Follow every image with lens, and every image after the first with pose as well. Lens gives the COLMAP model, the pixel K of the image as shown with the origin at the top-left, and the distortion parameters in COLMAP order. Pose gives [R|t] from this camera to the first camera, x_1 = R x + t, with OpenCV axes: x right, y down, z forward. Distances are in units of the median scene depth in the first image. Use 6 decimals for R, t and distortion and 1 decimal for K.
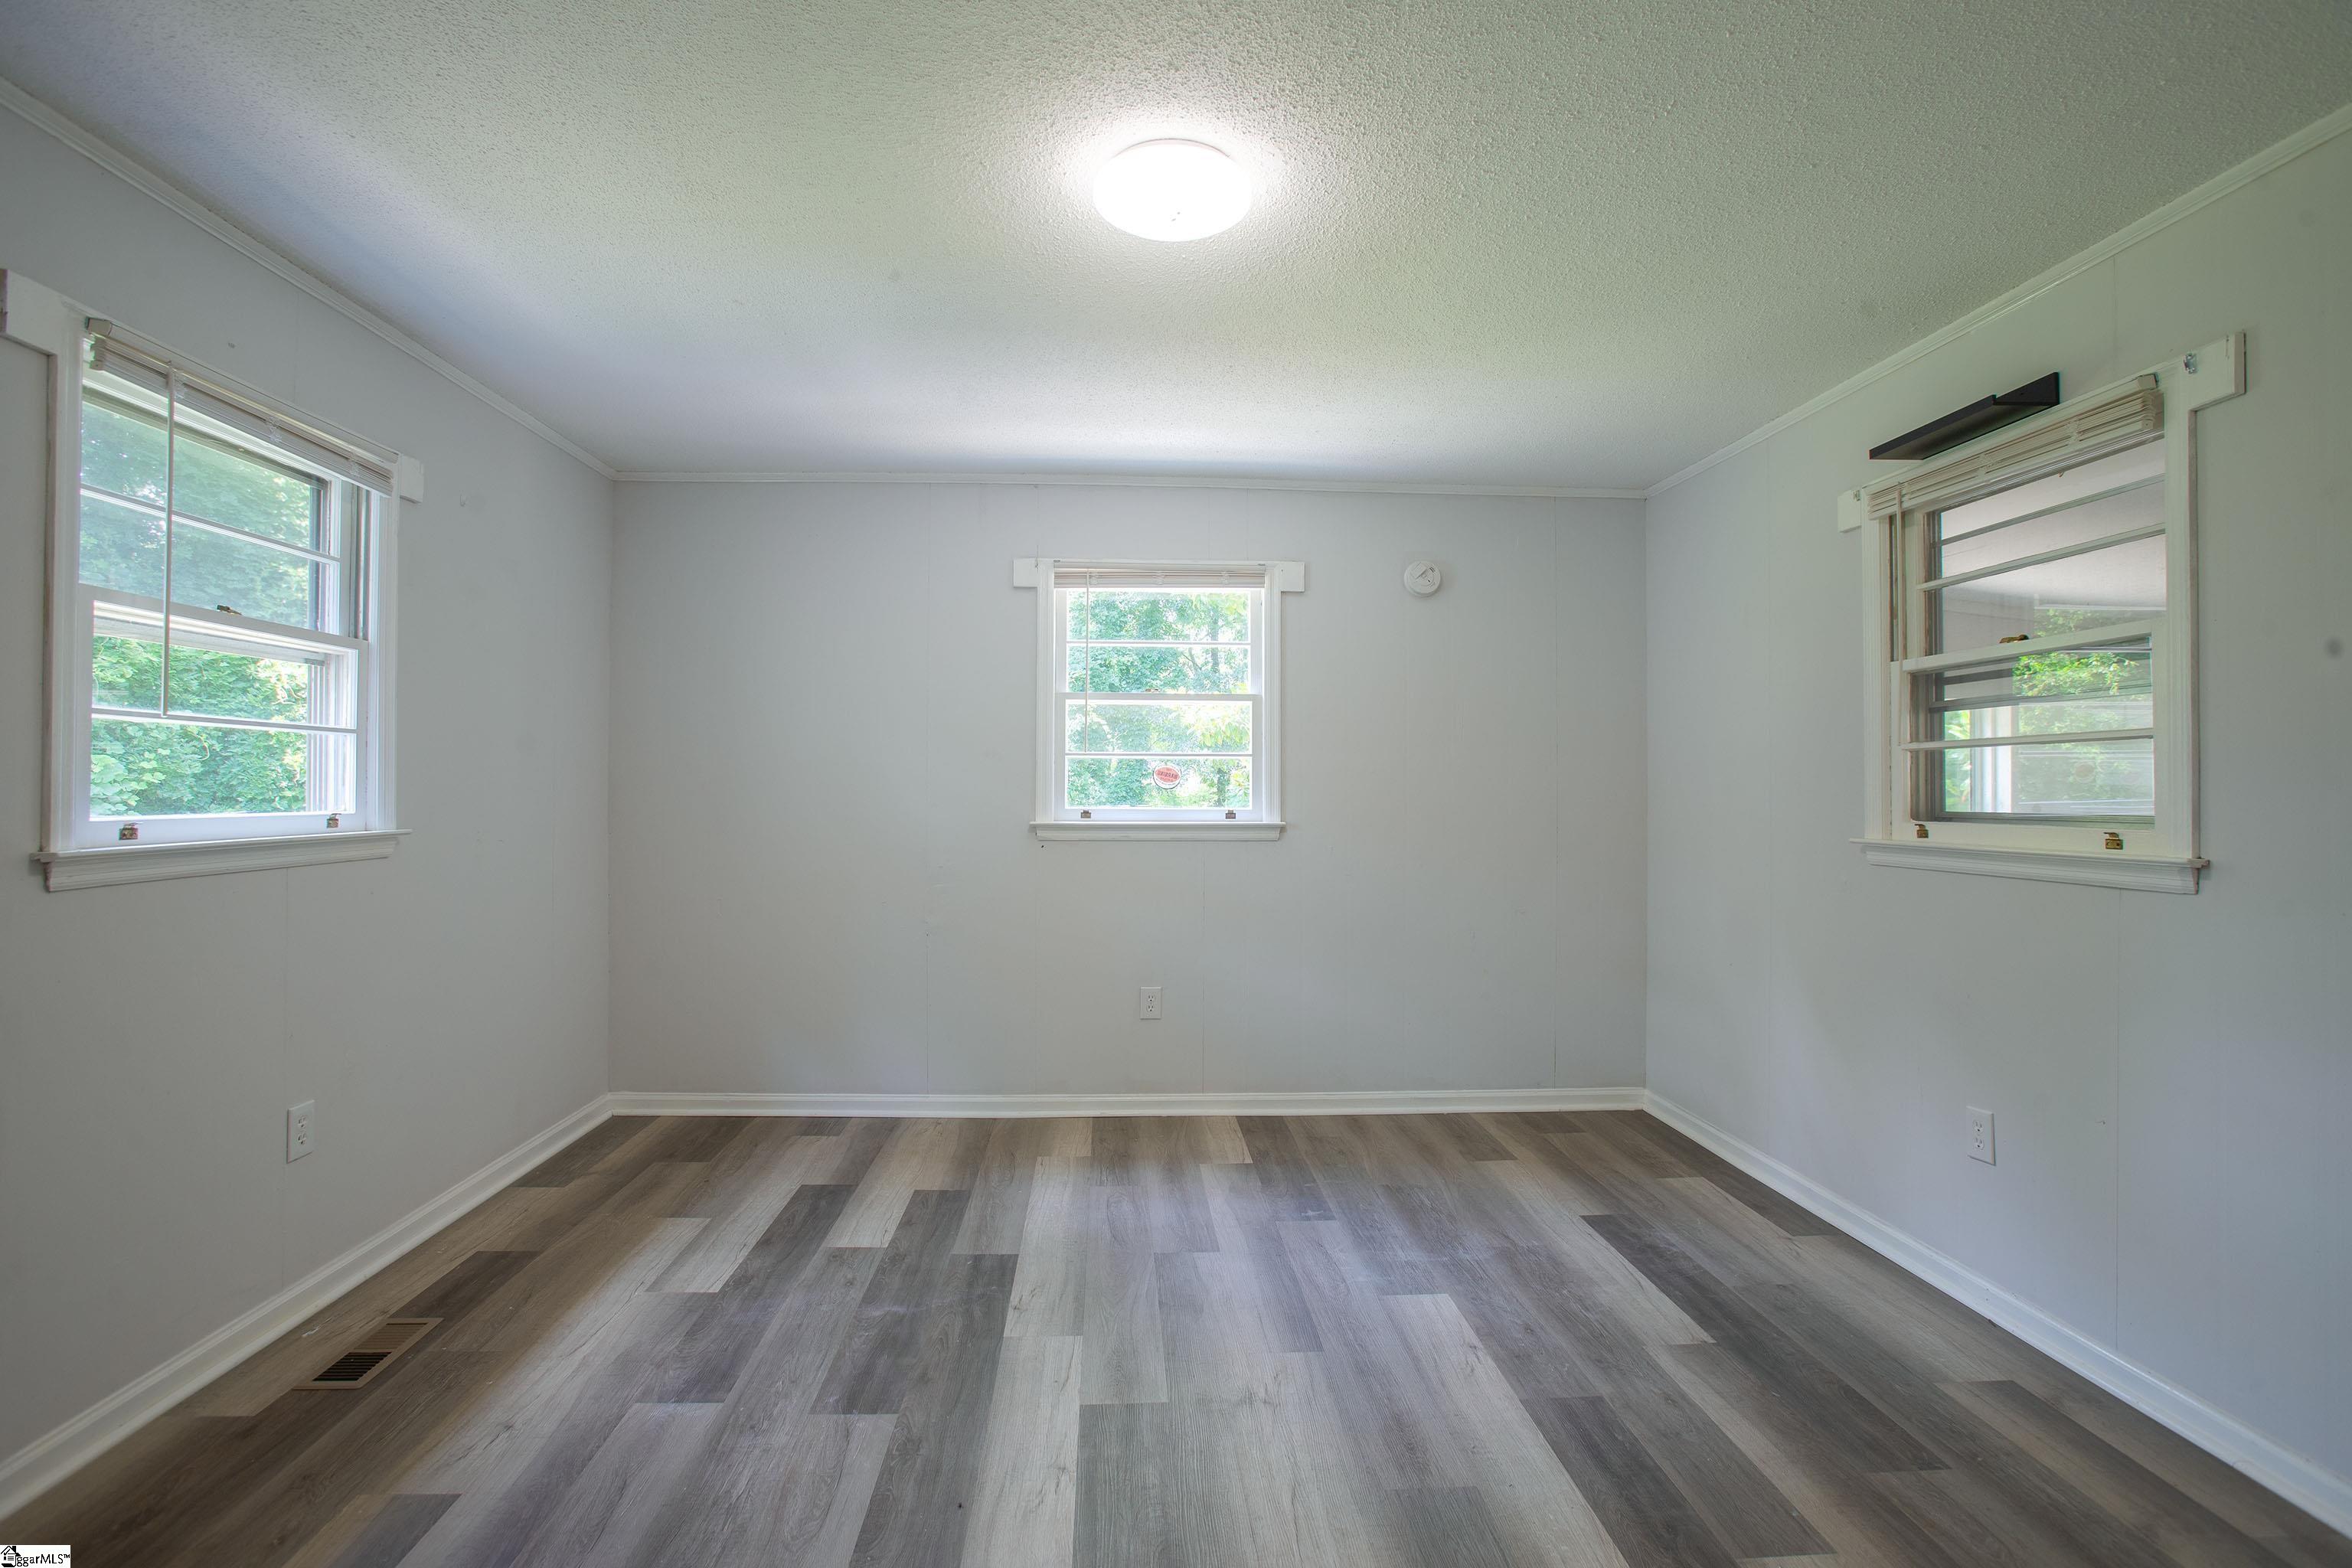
lens RADIAL K [[1079.0, 0, 1174.0], [0, 1079.0, 779.3], [0, 0, 1]] dist [-0.073636, 0.030294]
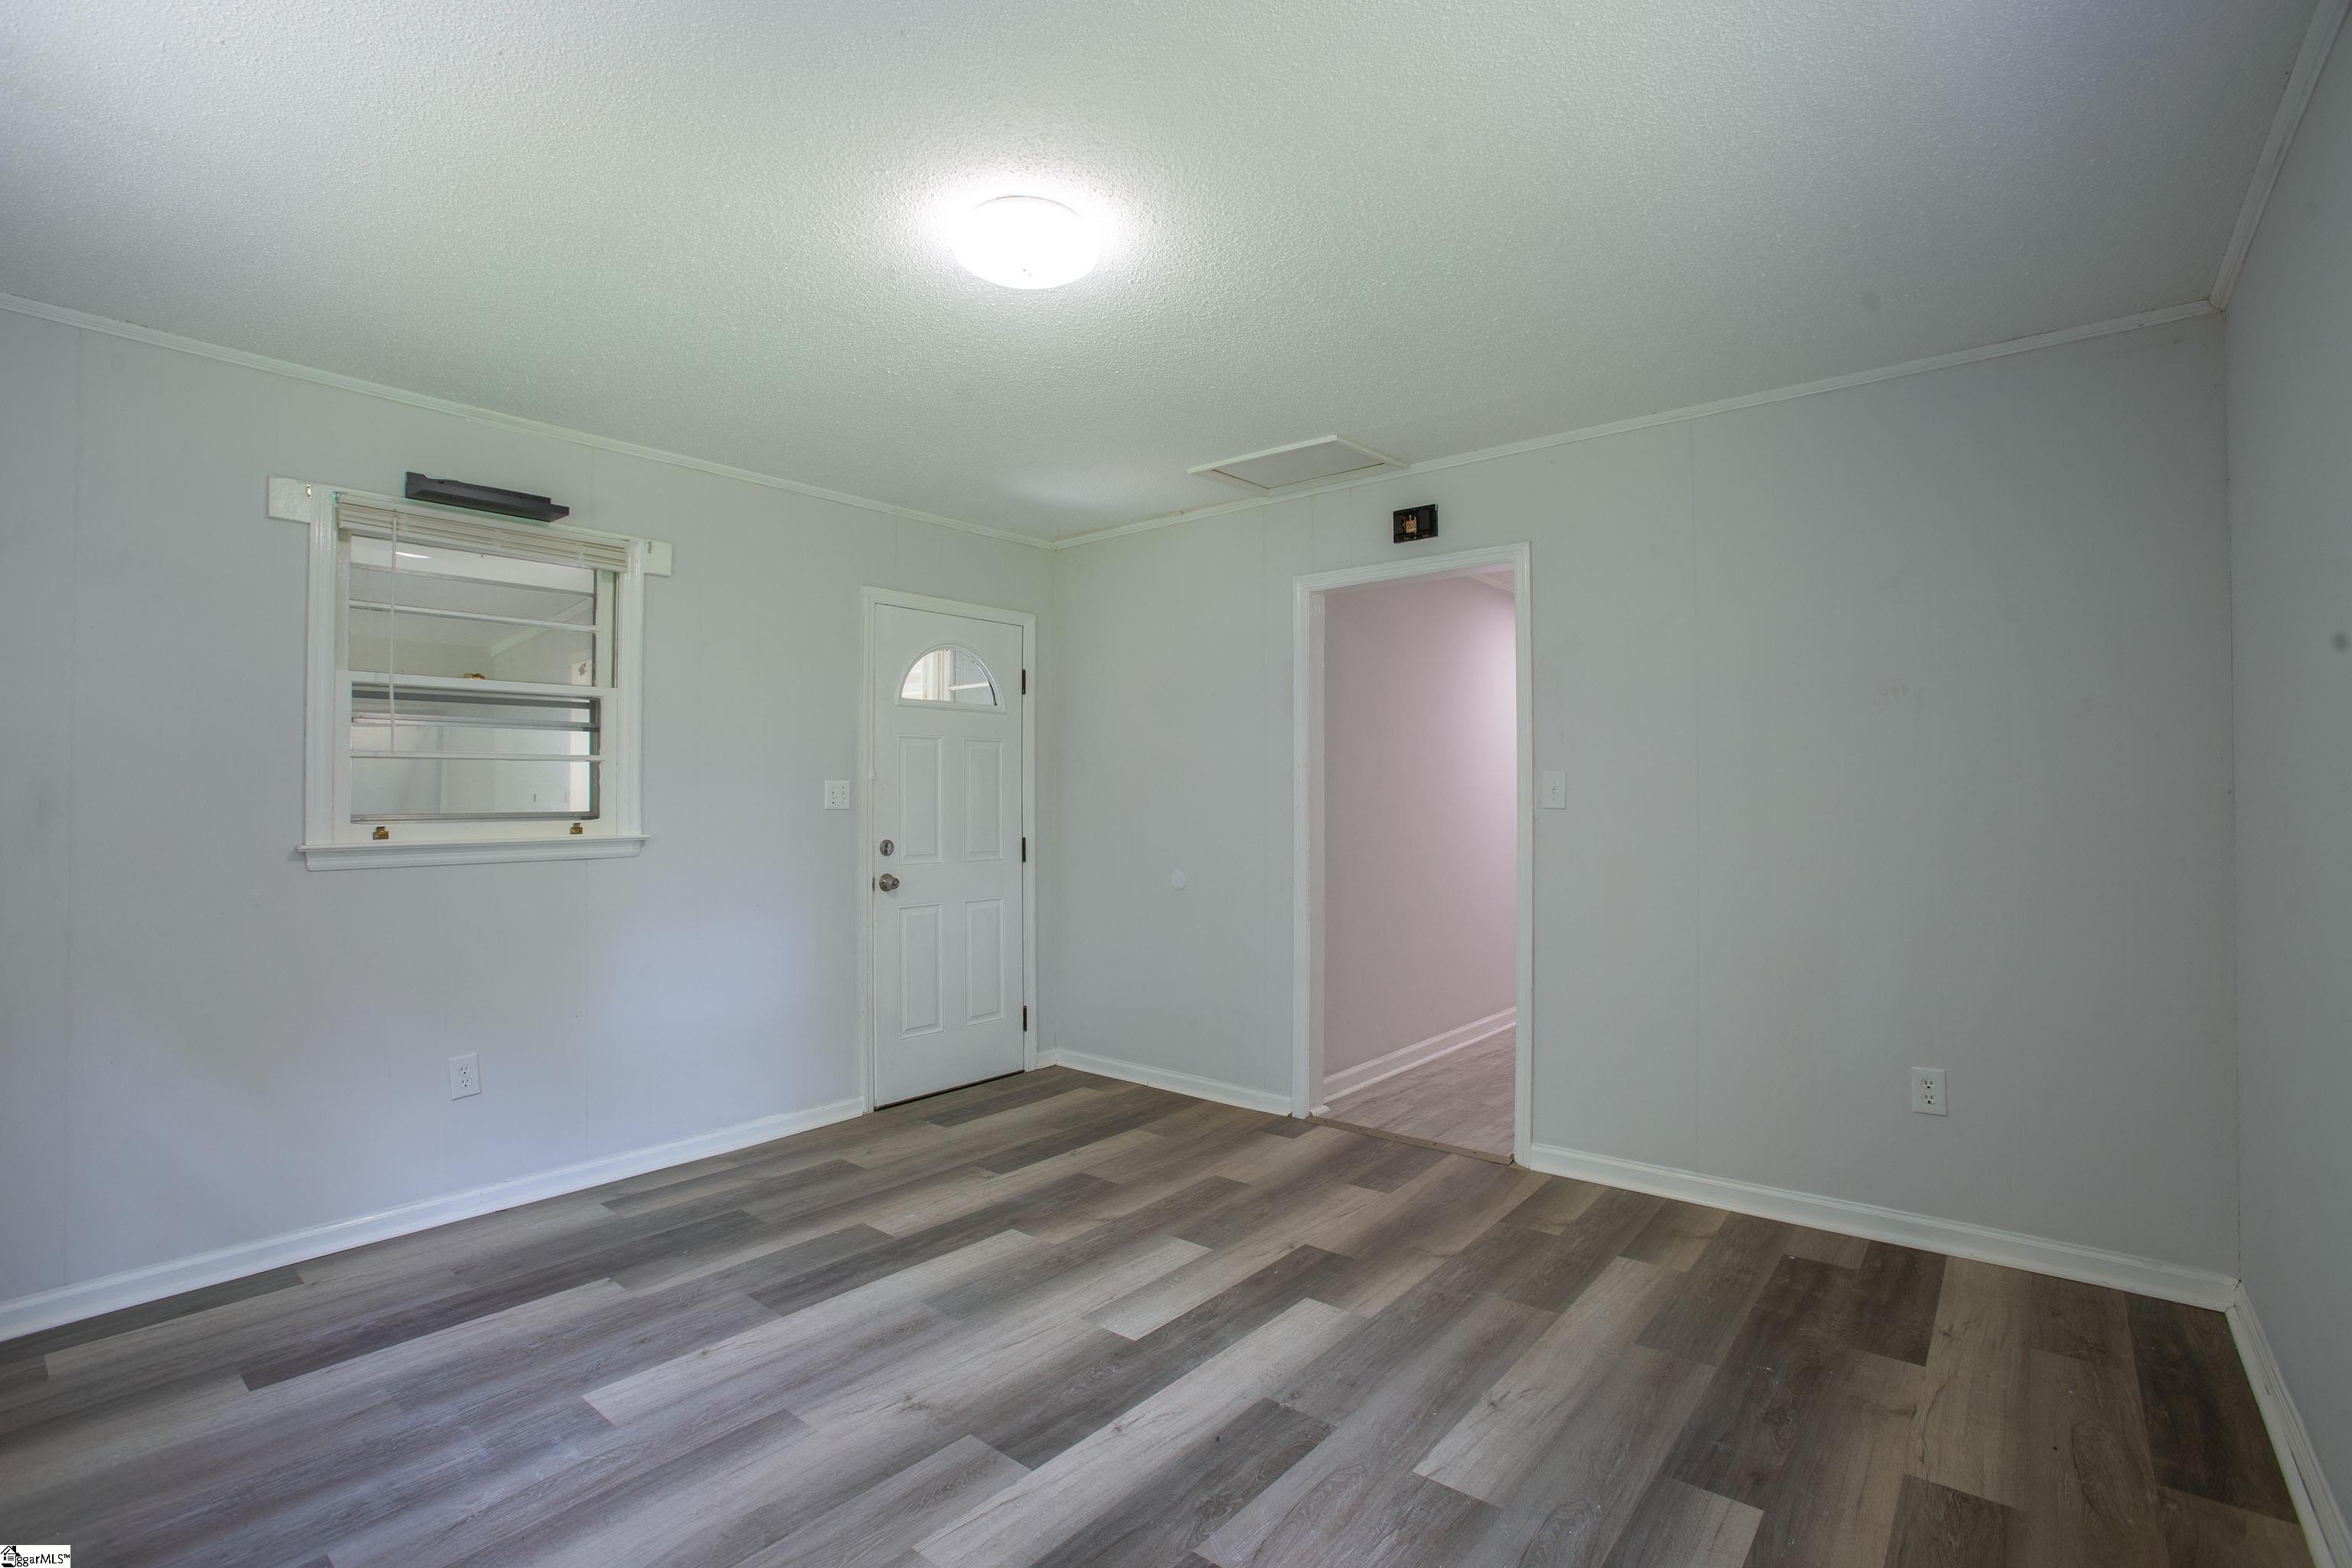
lens RADIAL K [[1079.0, 0, 1174.0], [0, 1079.0, 779.3], [0, 0, 1]] dist [-0.073636, 0.030294]
pose [[-0.733037, 0.004237, 0.680176, -0.790549], [-0.009179, 0.999828, -0.016120, 0.007782], [-0.680127, -0.018060, -0.732871, 1.576214]]
